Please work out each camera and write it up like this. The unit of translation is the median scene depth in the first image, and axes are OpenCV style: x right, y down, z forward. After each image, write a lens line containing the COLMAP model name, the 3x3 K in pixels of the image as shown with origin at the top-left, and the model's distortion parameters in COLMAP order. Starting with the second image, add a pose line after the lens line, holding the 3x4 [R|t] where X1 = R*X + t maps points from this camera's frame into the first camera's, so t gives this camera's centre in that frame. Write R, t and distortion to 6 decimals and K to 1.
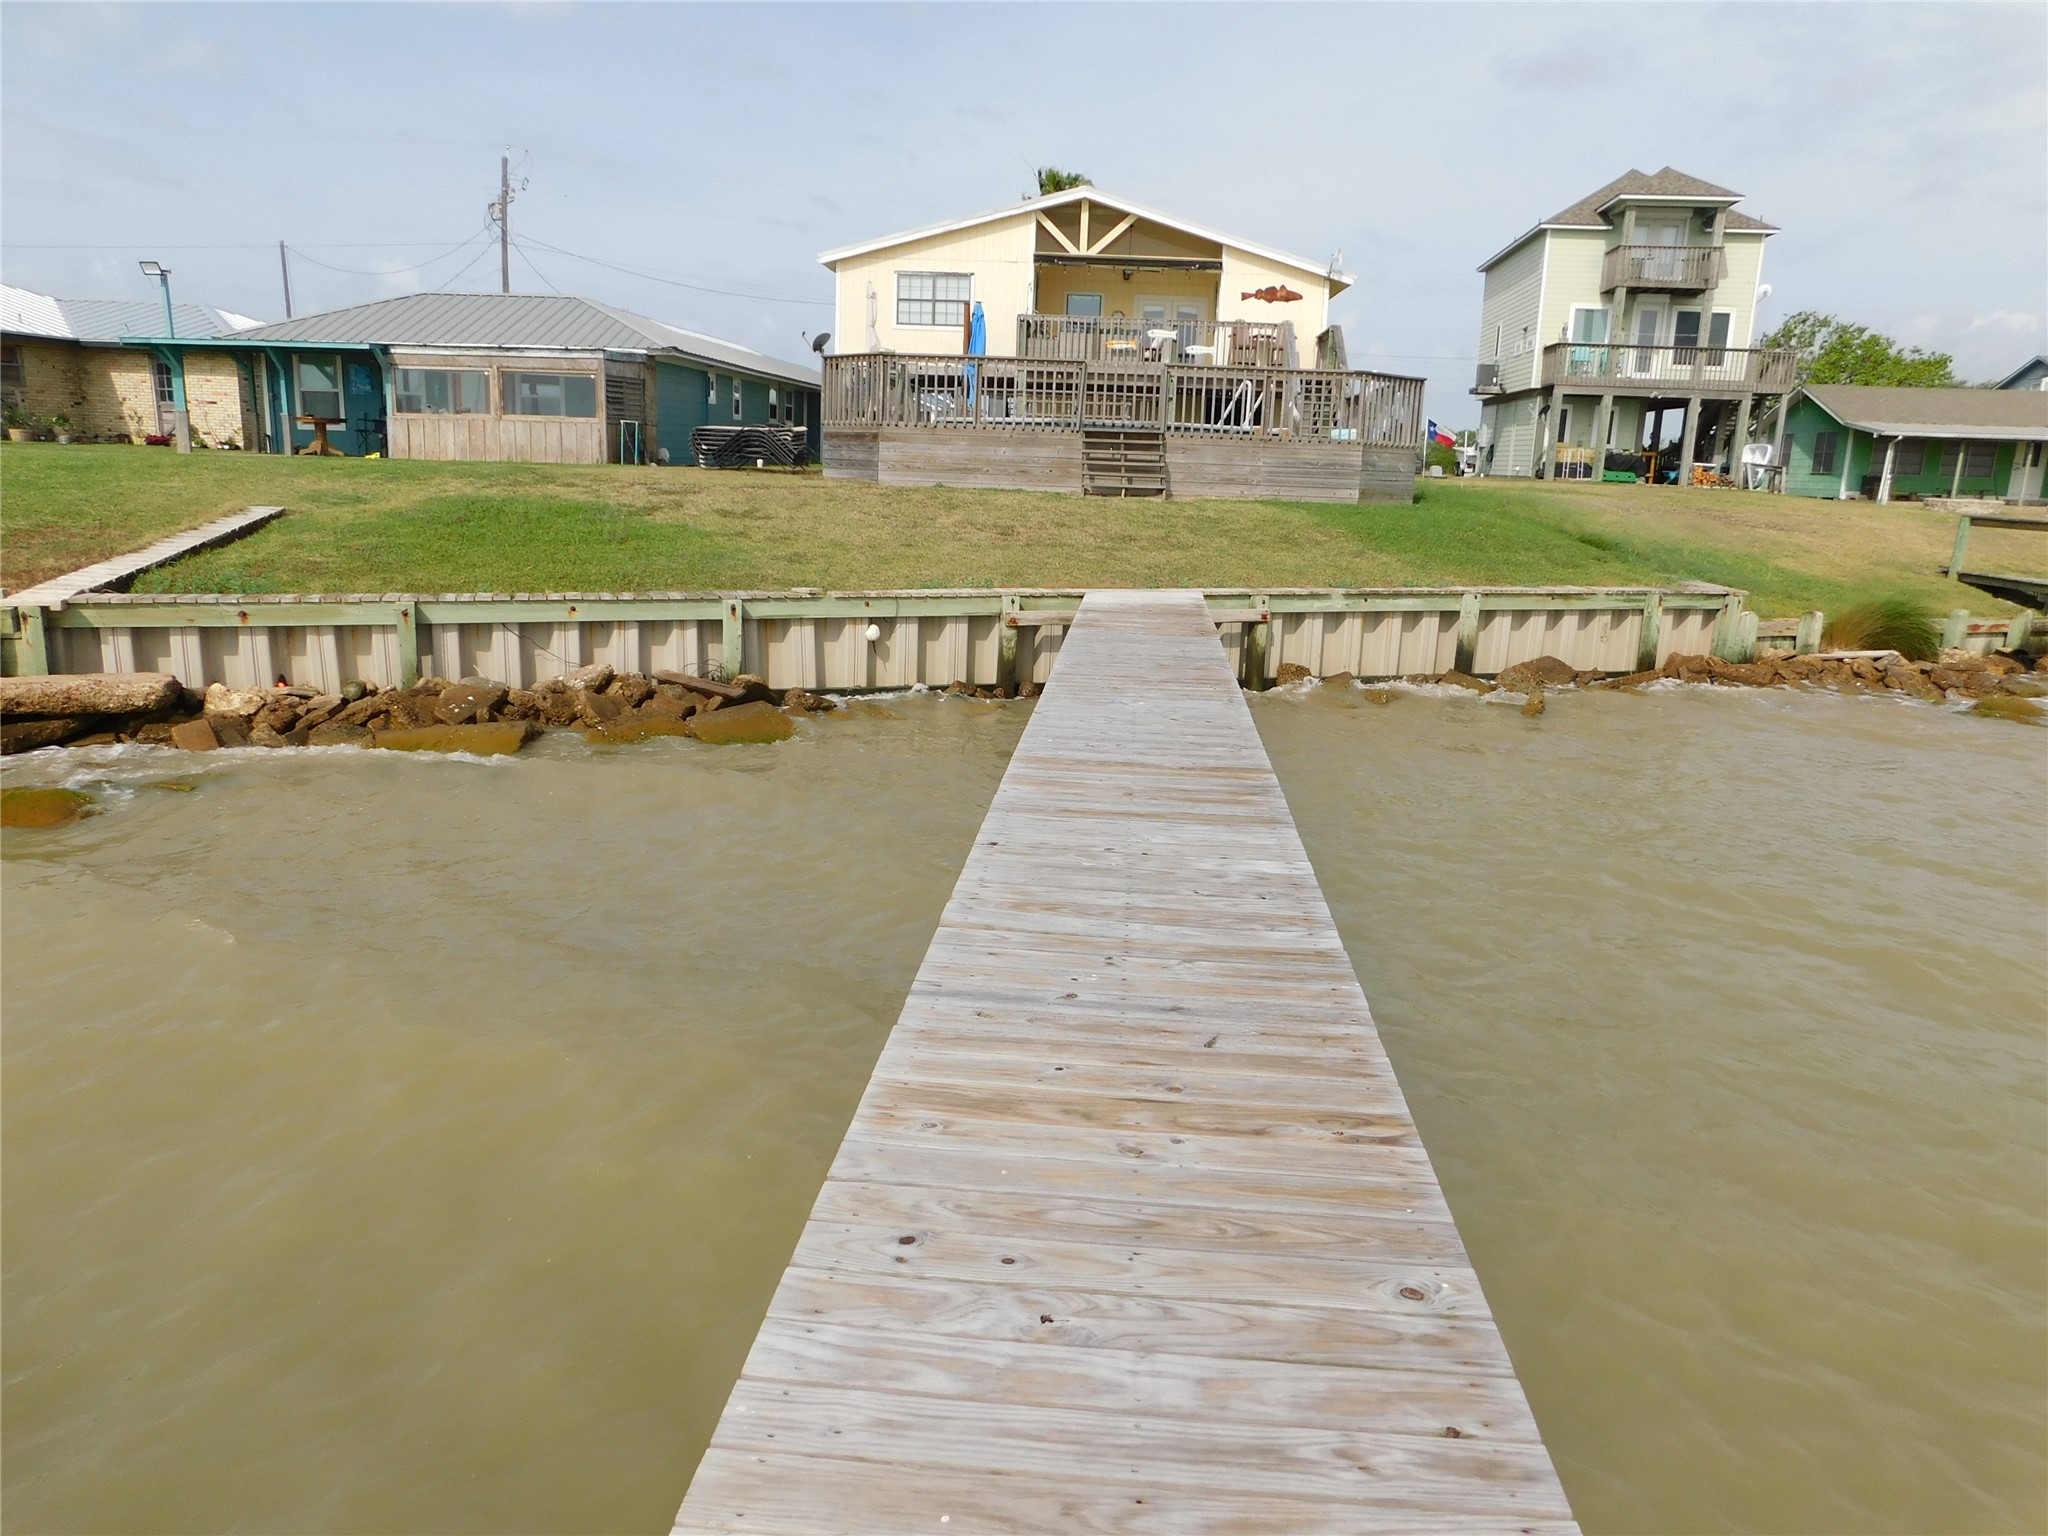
lens RADIAL K [[1368.2, 0, 1024.0], [0, 1368.2, 768.0], [0, 0, 1]] dist [-0.068124, 0.067506]
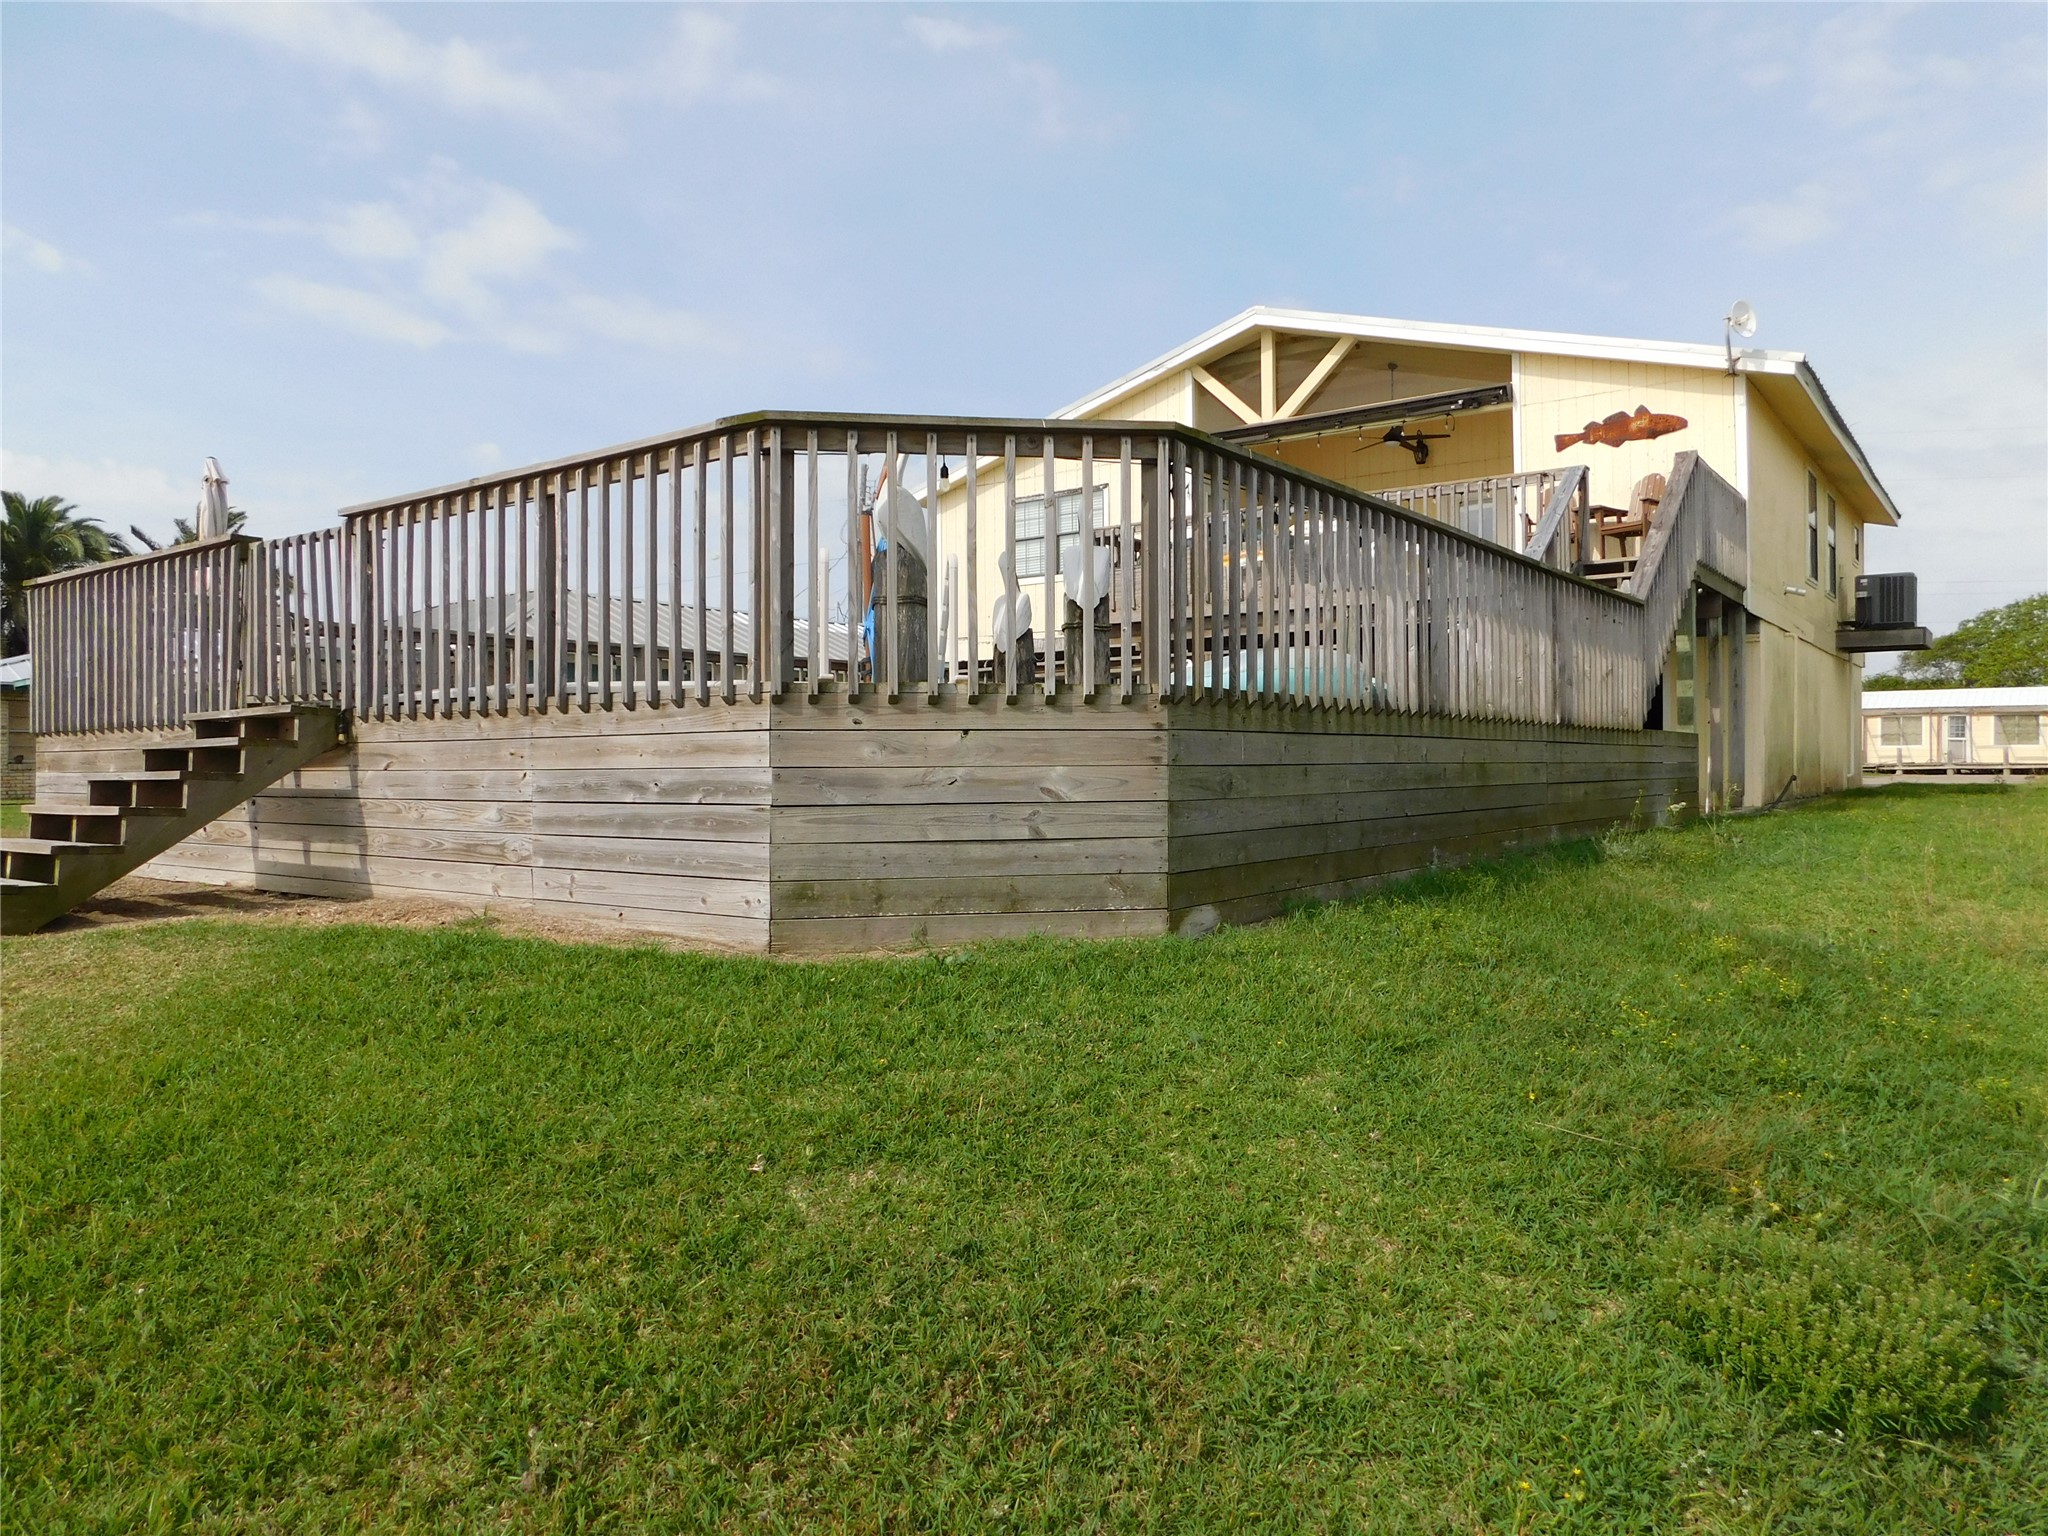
lens RADIAL K [[1368.2, 0, 1024.0], [0, 1368.2, 768.0], [0, 0, 1]] dist [-0.068124, 0.067506]
pose [[0.839707, -0.037949, -0.541713, 0.263796], [-0.087612, 0.975019, -0.204111, -0.113628], [0.535926, 0.218854, 0.815406, 0.520941]]
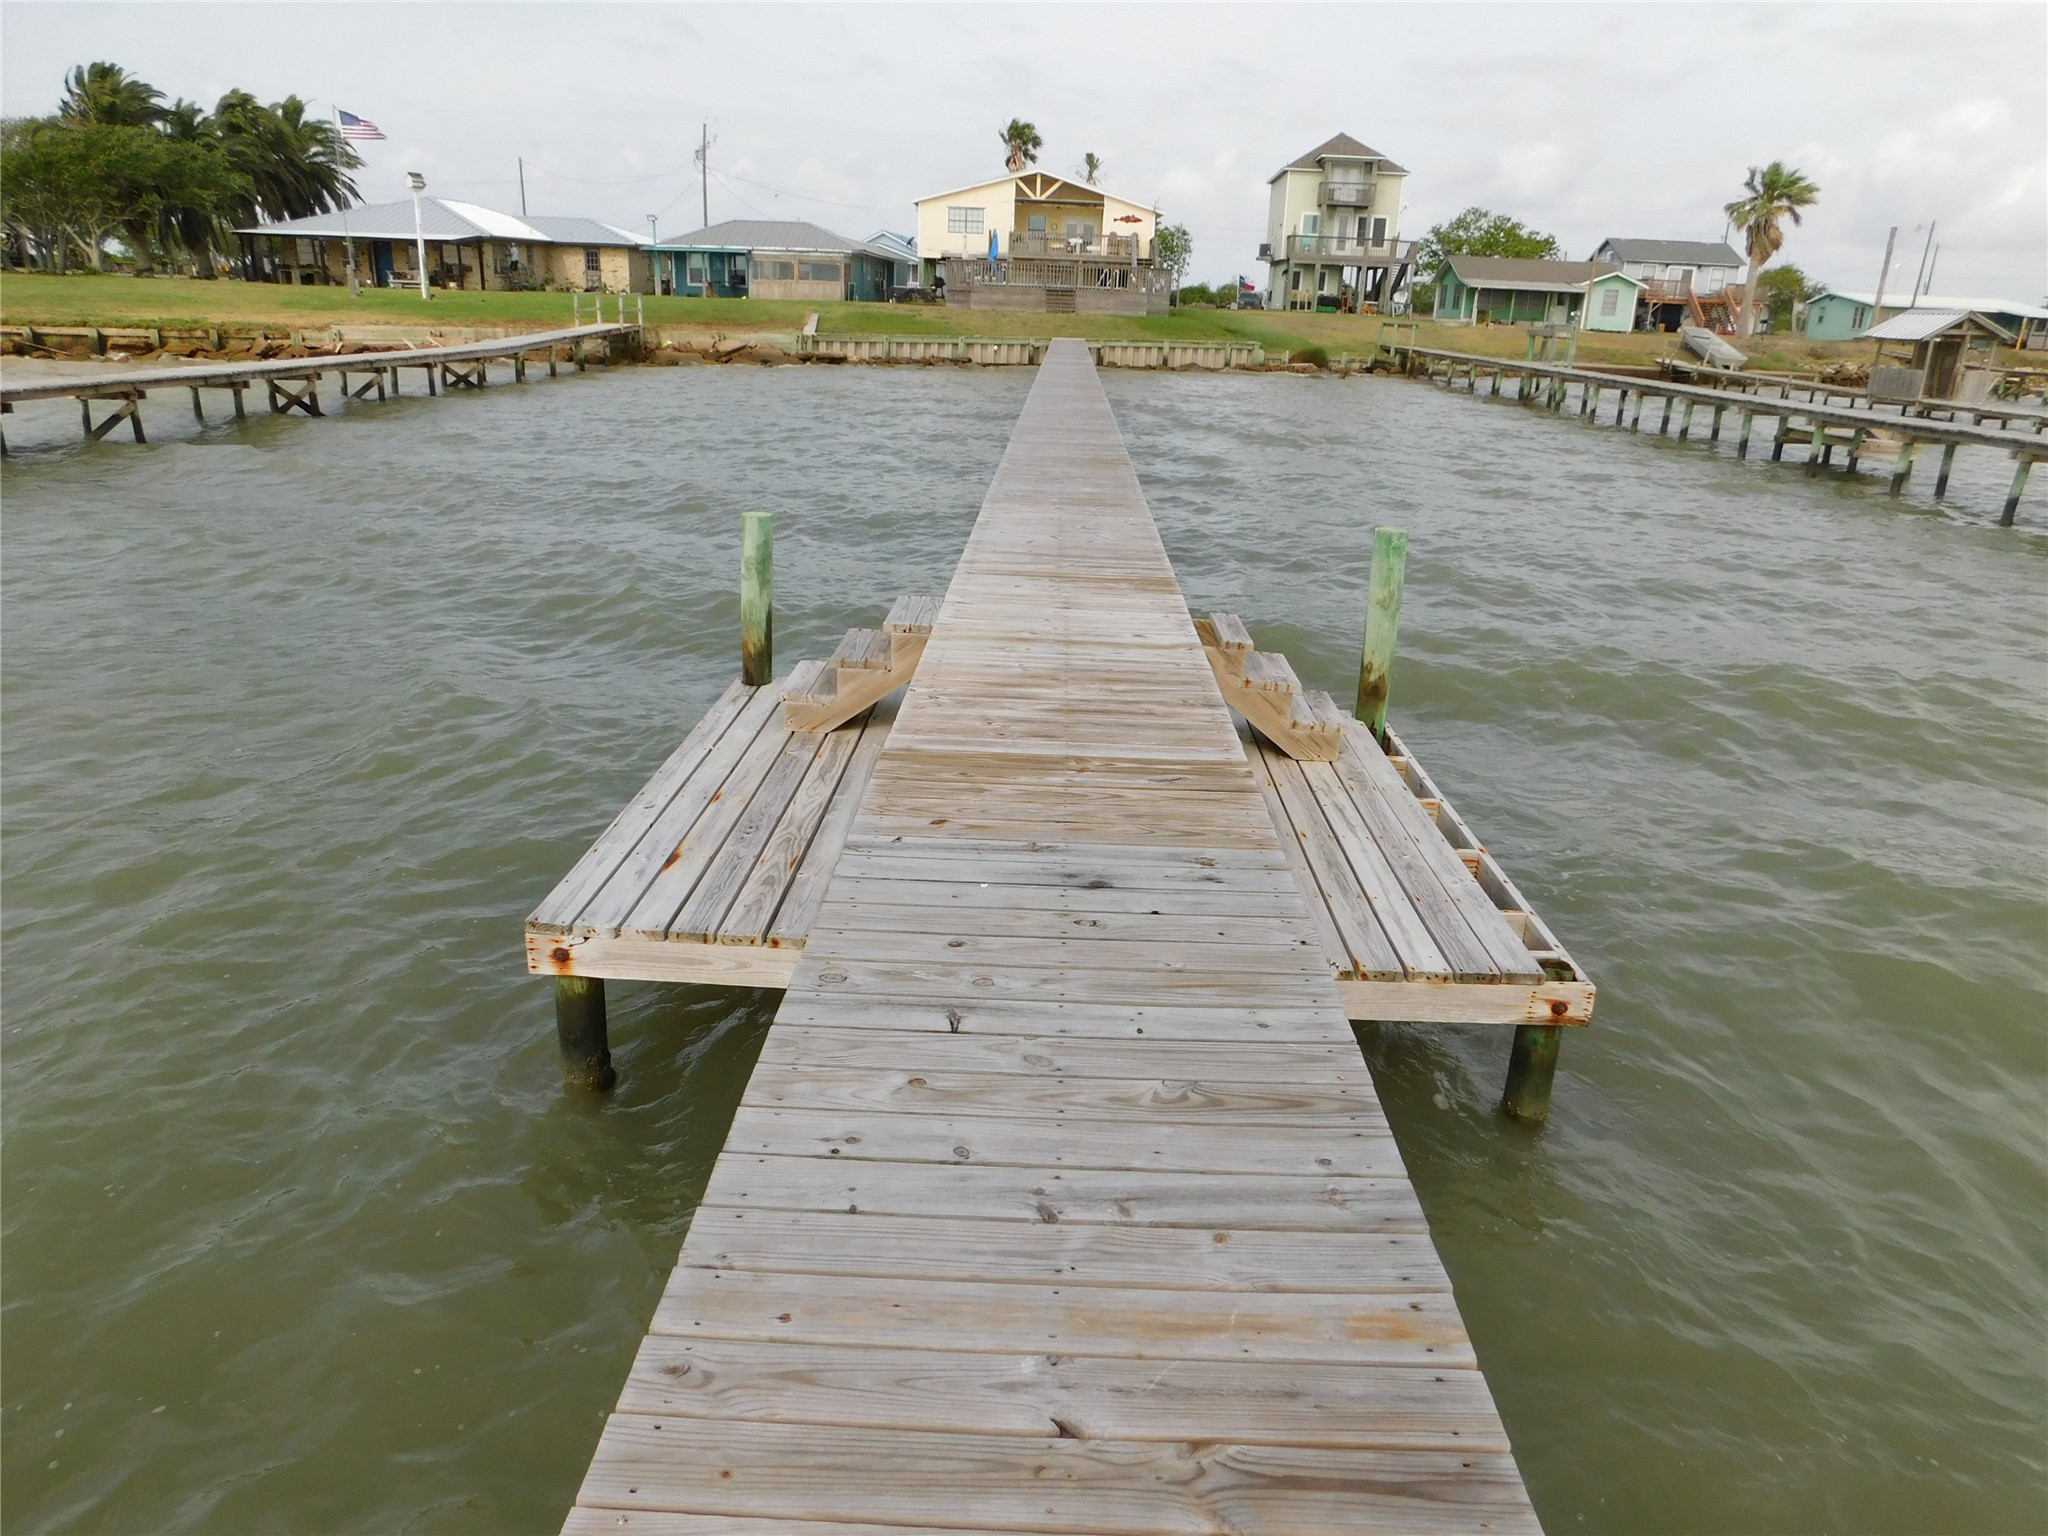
lens RADIAL K [[1368.2, 0, 1024.0], [0, 1368.2, 768.0], [0, 0, 1]] dist [-0.068124, 0.067506]
pose [[0.998416, -0.017309, 0.053526, -0.106133], [0.011372, 0.993945, 0.109287, 0.266786], [-0.055094, -0.108505, 0.992568, -1.177414]]
